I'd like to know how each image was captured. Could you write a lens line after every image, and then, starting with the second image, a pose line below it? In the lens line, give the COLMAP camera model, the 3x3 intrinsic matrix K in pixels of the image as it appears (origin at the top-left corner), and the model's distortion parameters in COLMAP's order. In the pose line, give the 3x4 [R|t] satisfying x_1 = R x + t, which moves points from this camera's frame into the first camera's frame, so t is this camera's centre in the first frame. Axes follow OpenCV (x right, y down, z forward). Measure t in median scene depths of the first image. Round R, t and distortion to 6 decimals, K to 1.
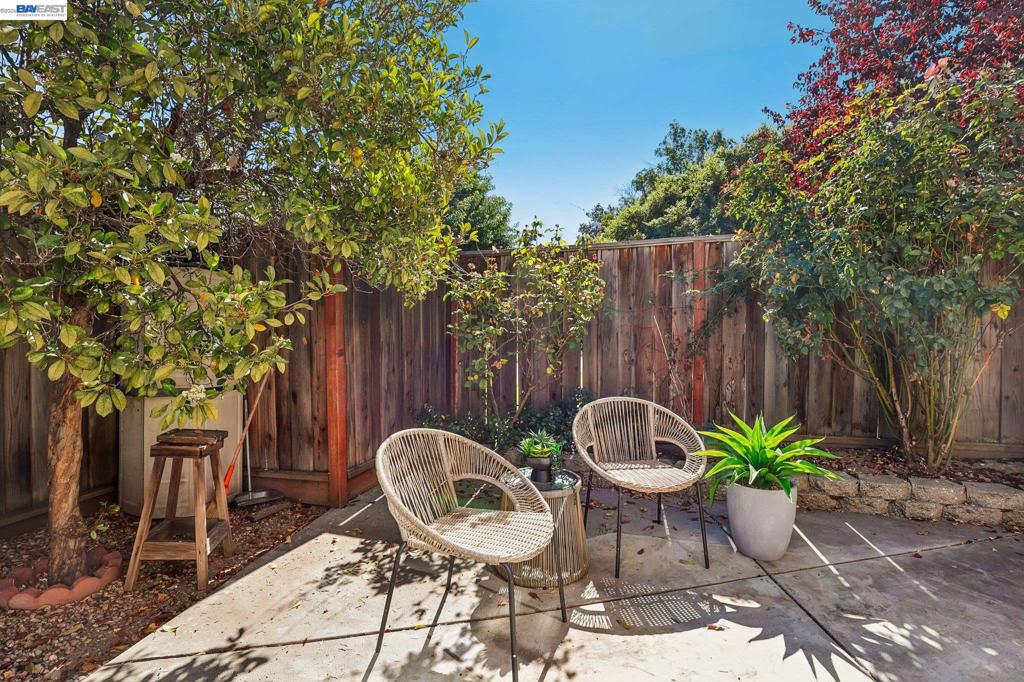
lens RADIAL K [[469.5, 0, 514.9], [0, 469.5, 341.2], [0, 0, 1]] dist [-0.021174, -0.000154]
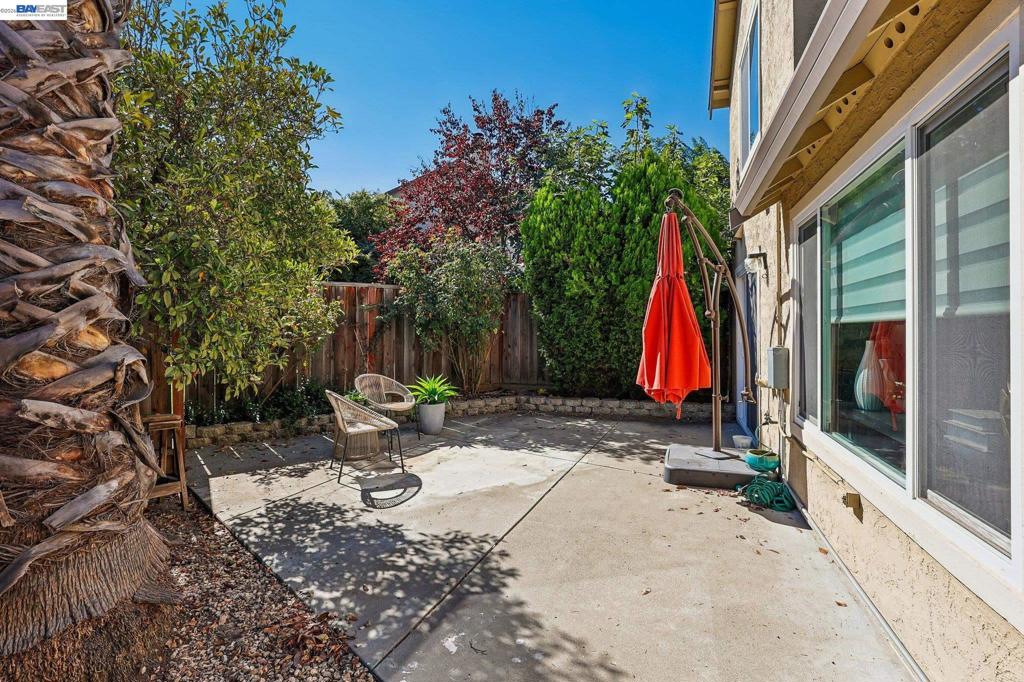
lens RADIAL K [[469.5, 0, 515.1], [0, 469.5, 335.2], [0, 0, 1]] dist [-0.021174, -0.000154]
pose [[0.584239, -0.004076, 0.811572, -1.154105], [0.015072, 0.999869, -0.005829, -0.022023], [-0.811442, 0.015637, 0.584224, -0.734900]]
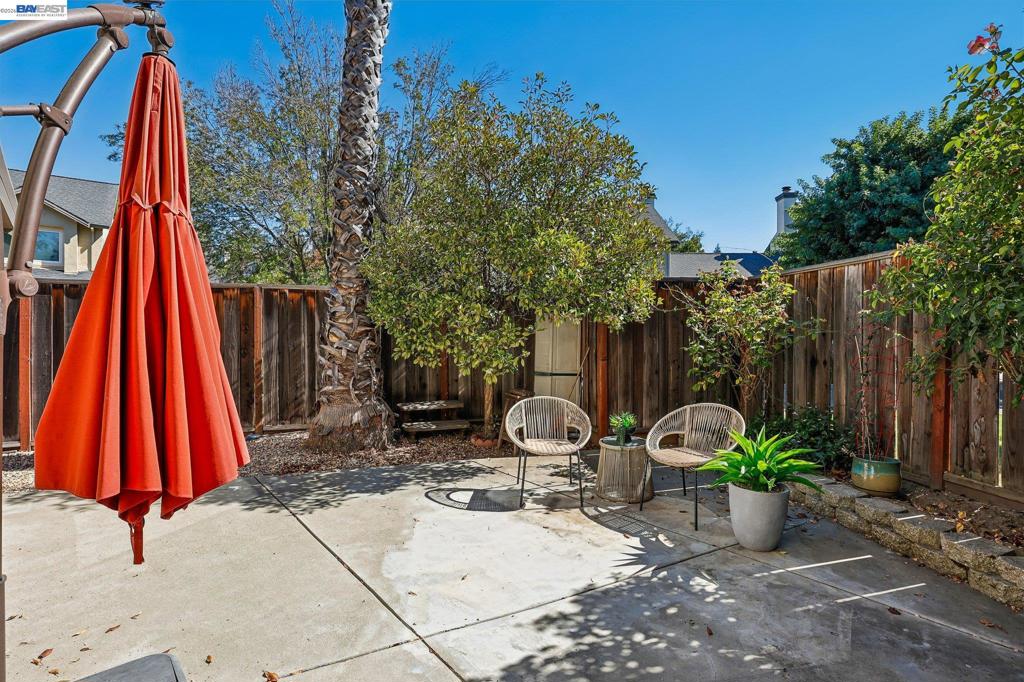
lens RADIAL K [[469.5, 0, 521.0], [0, 469.5, 339.4], [0, 0, 1]] dist [-0.021174, -0.000154]
pose [[0.468032, 0.012566, -0.883622, 1.257049], [-0.018228, 0.999823, 0.004563, -0.060697], [0.883523, 0.013971, 0.468179, -0.086486]]
